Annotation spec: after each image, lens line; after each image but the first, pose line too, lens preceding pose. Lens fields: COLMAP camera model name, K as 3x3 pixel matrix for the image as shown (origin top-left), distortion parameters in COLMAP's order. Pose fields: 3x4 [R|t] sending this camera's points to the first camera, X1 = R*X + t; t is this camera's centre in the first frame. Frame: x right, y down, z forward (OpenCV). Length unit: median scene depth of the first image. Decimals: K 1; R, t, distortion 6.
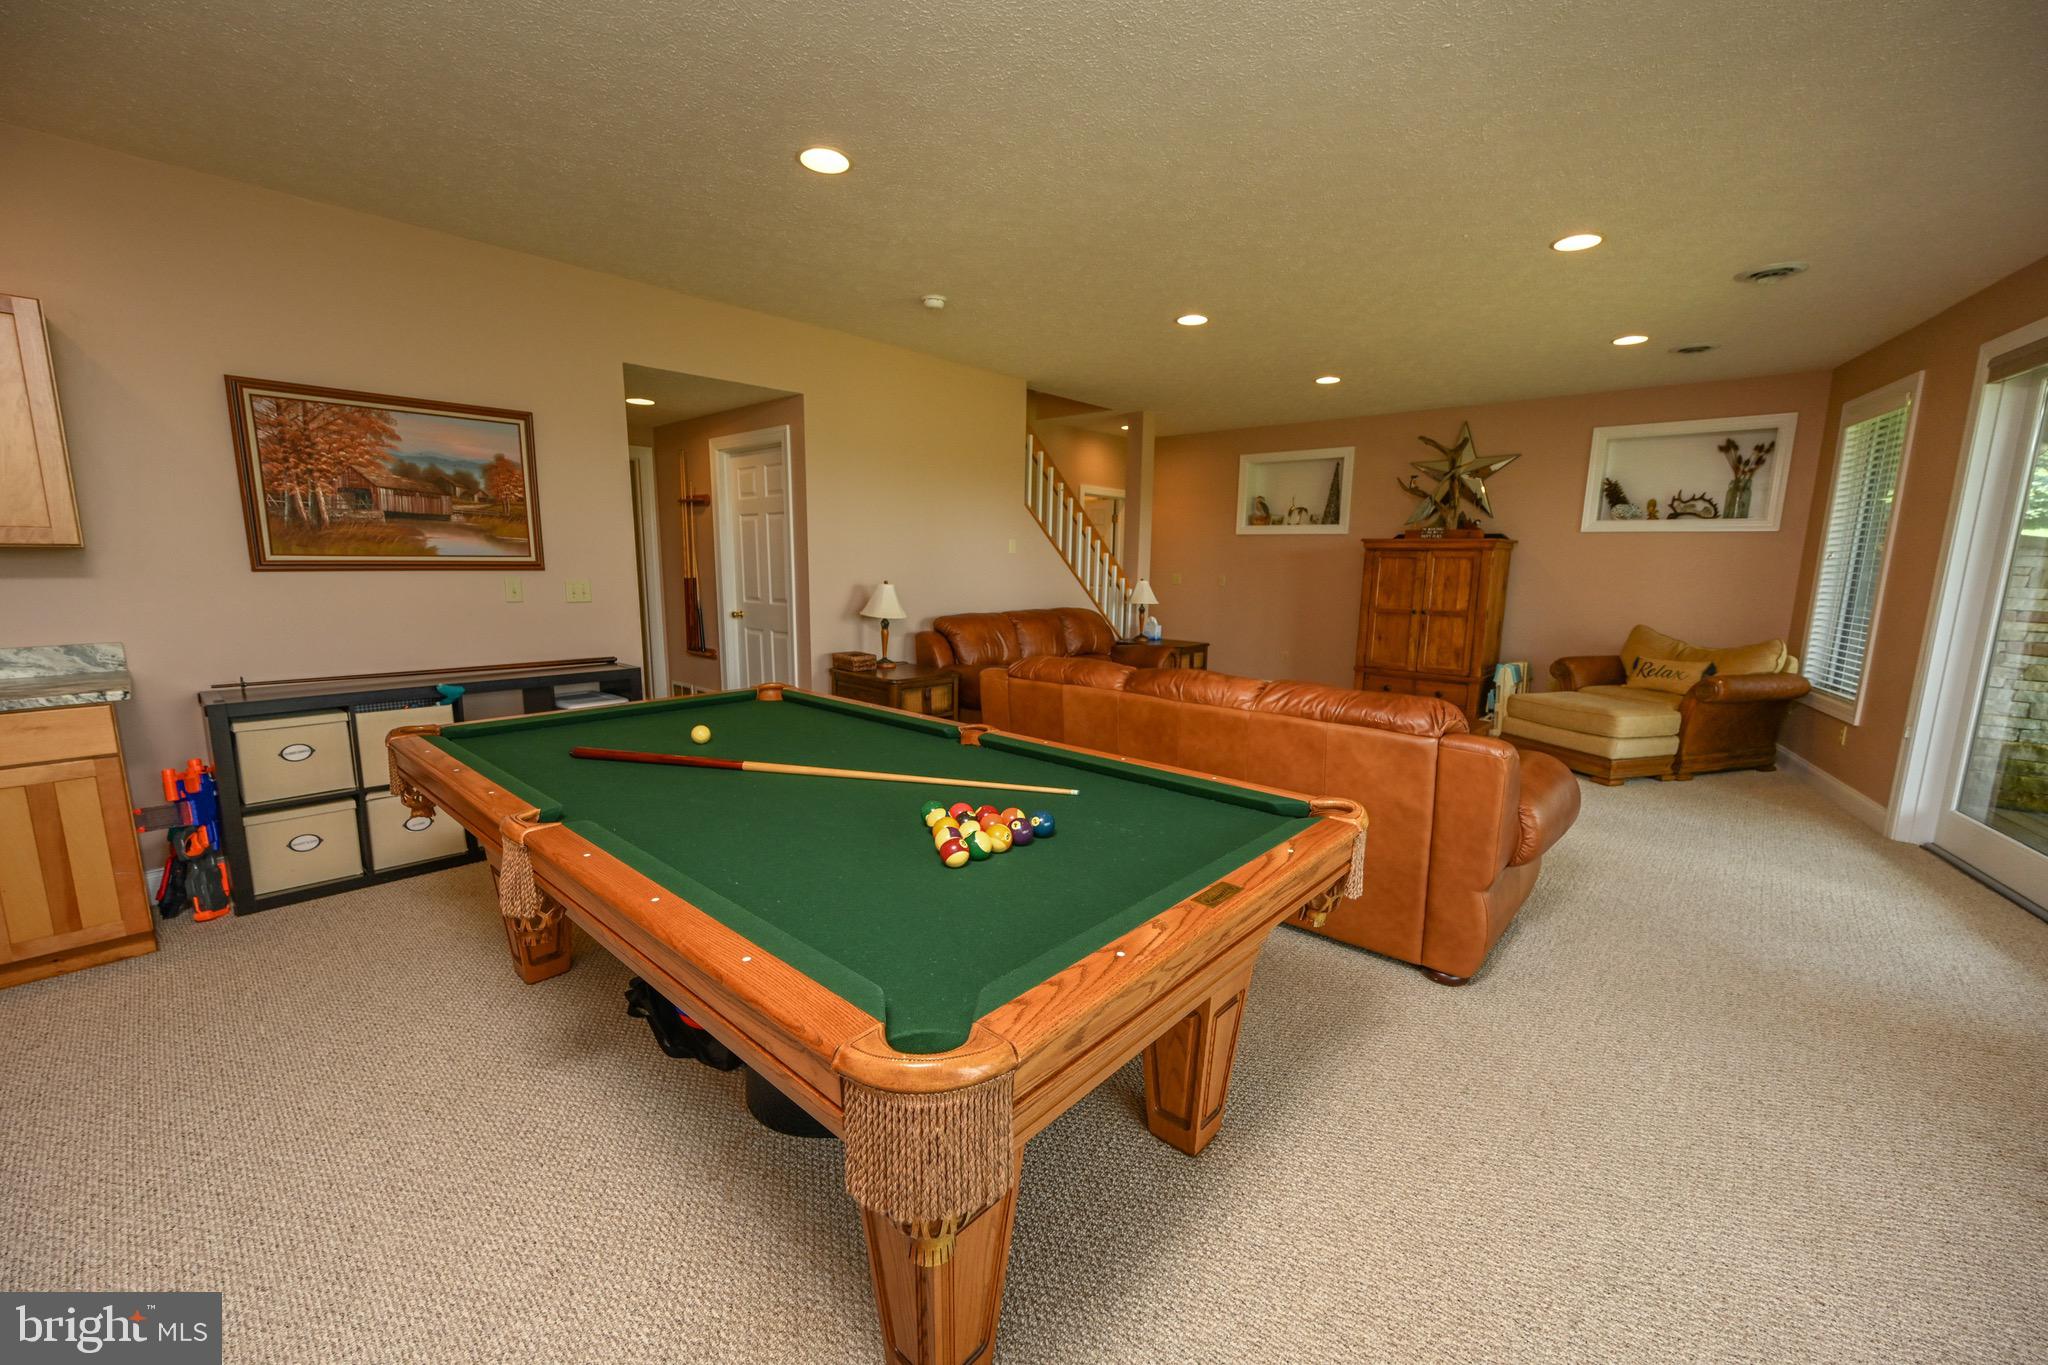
lens RADIAL K [[812.1, 0, 1024.5], [0, 812.1, 685.9], [0, 0, 1]] dist [-0.000831, -0.000120]
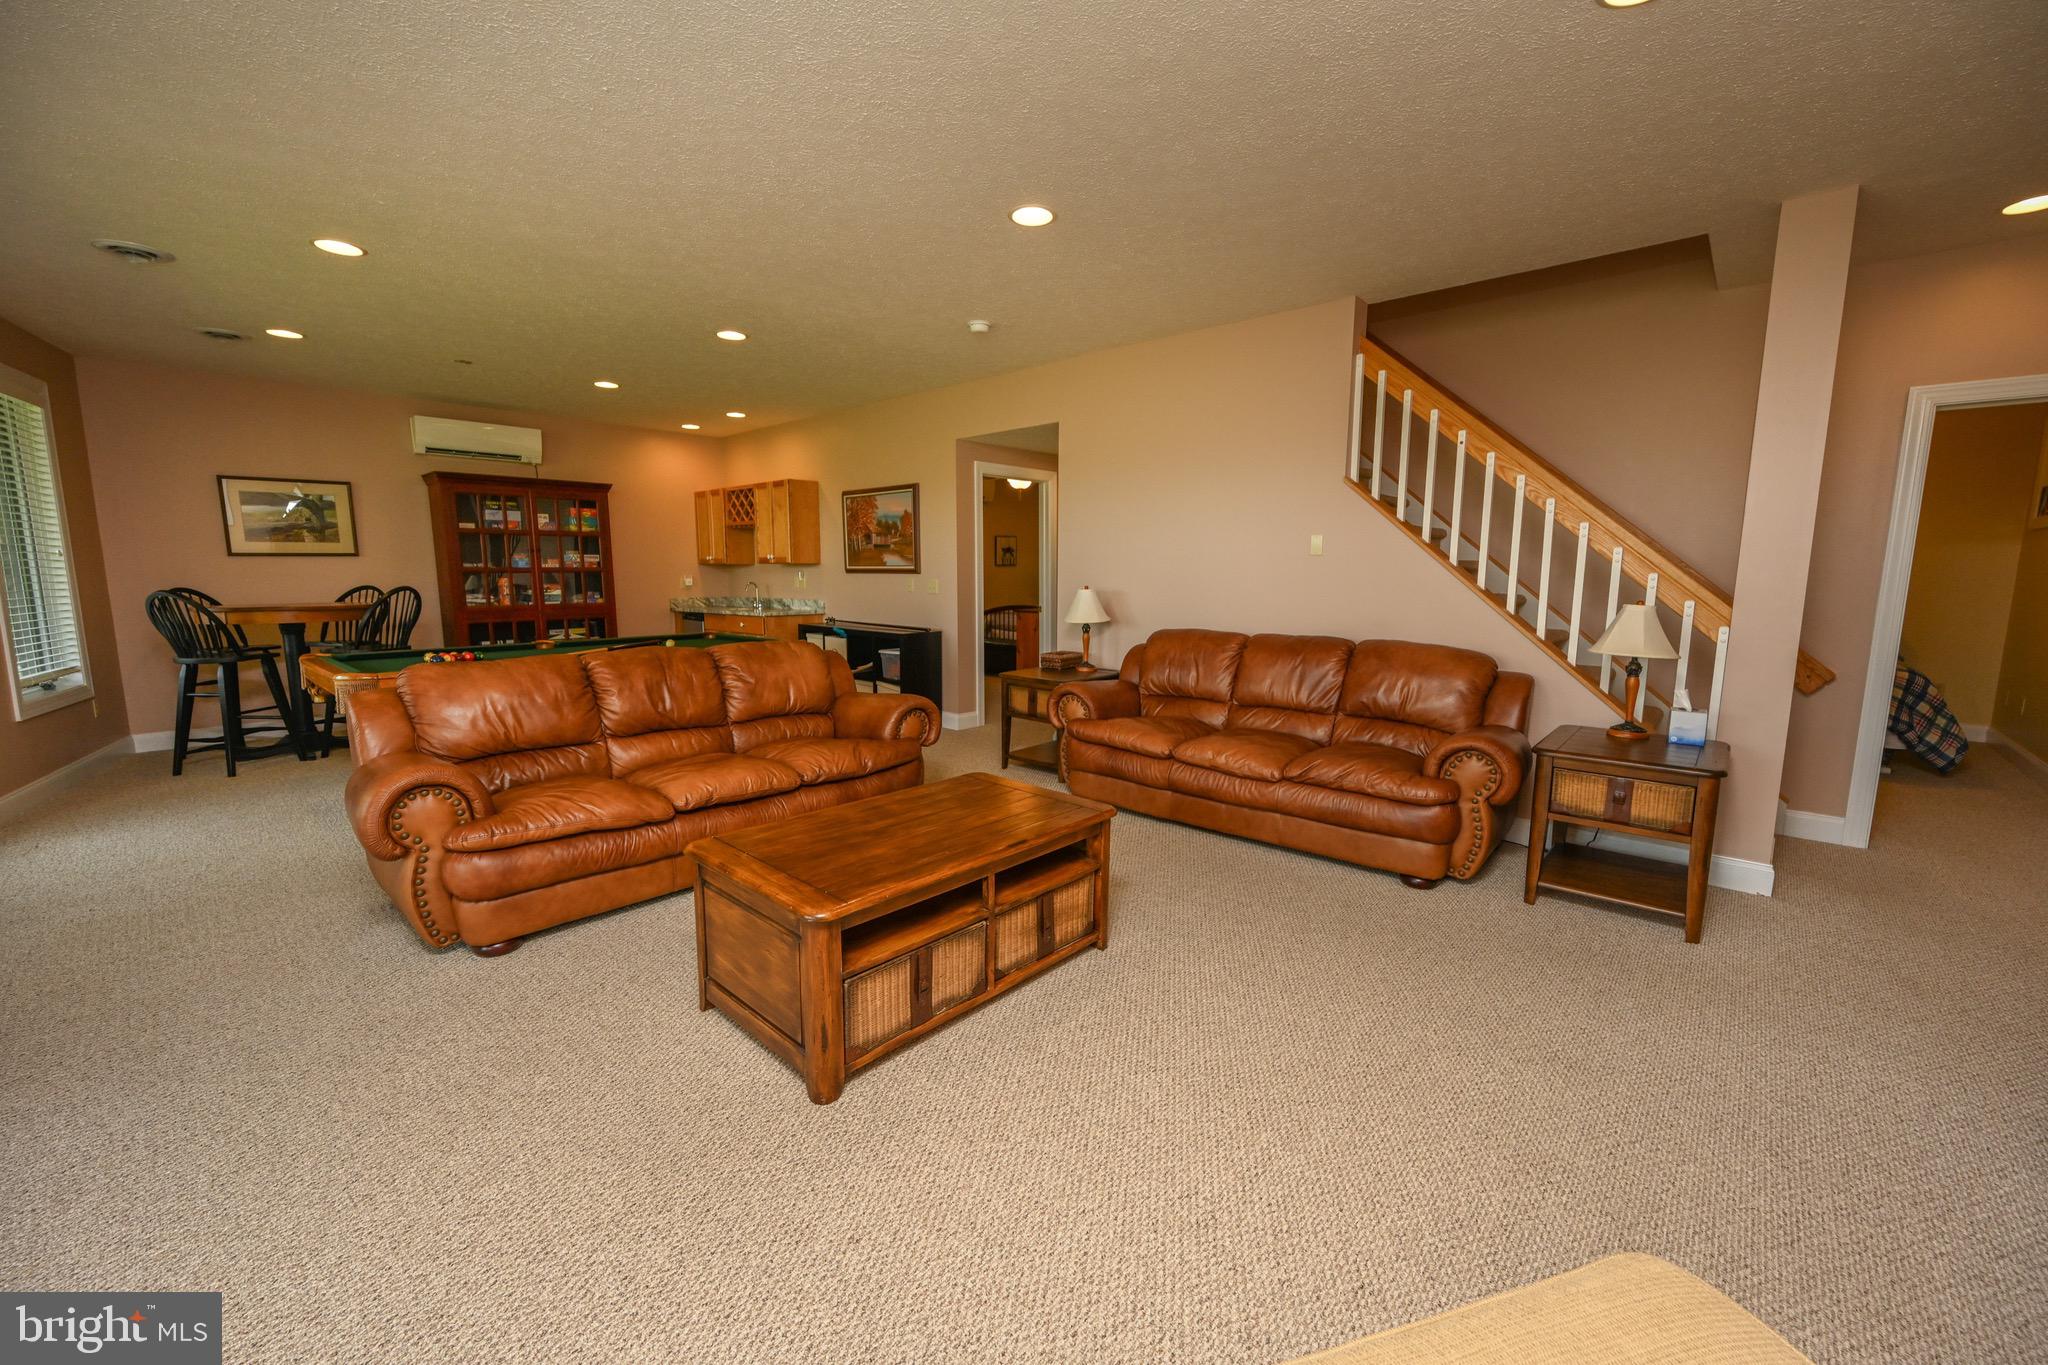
lens RADIAL K [[808.1, 0, 1024.0], [0, 808.1, 682.5], [0, 0, 1]] dist [-0.001759, 0.000045]
pose [[-0.010459, 0.126116, -0.991960, 1.289692], [-0.158561, 0.979254, 0.126172, -0.192776], [0.987294, 0.158606, 0.009755, 1.420684]]
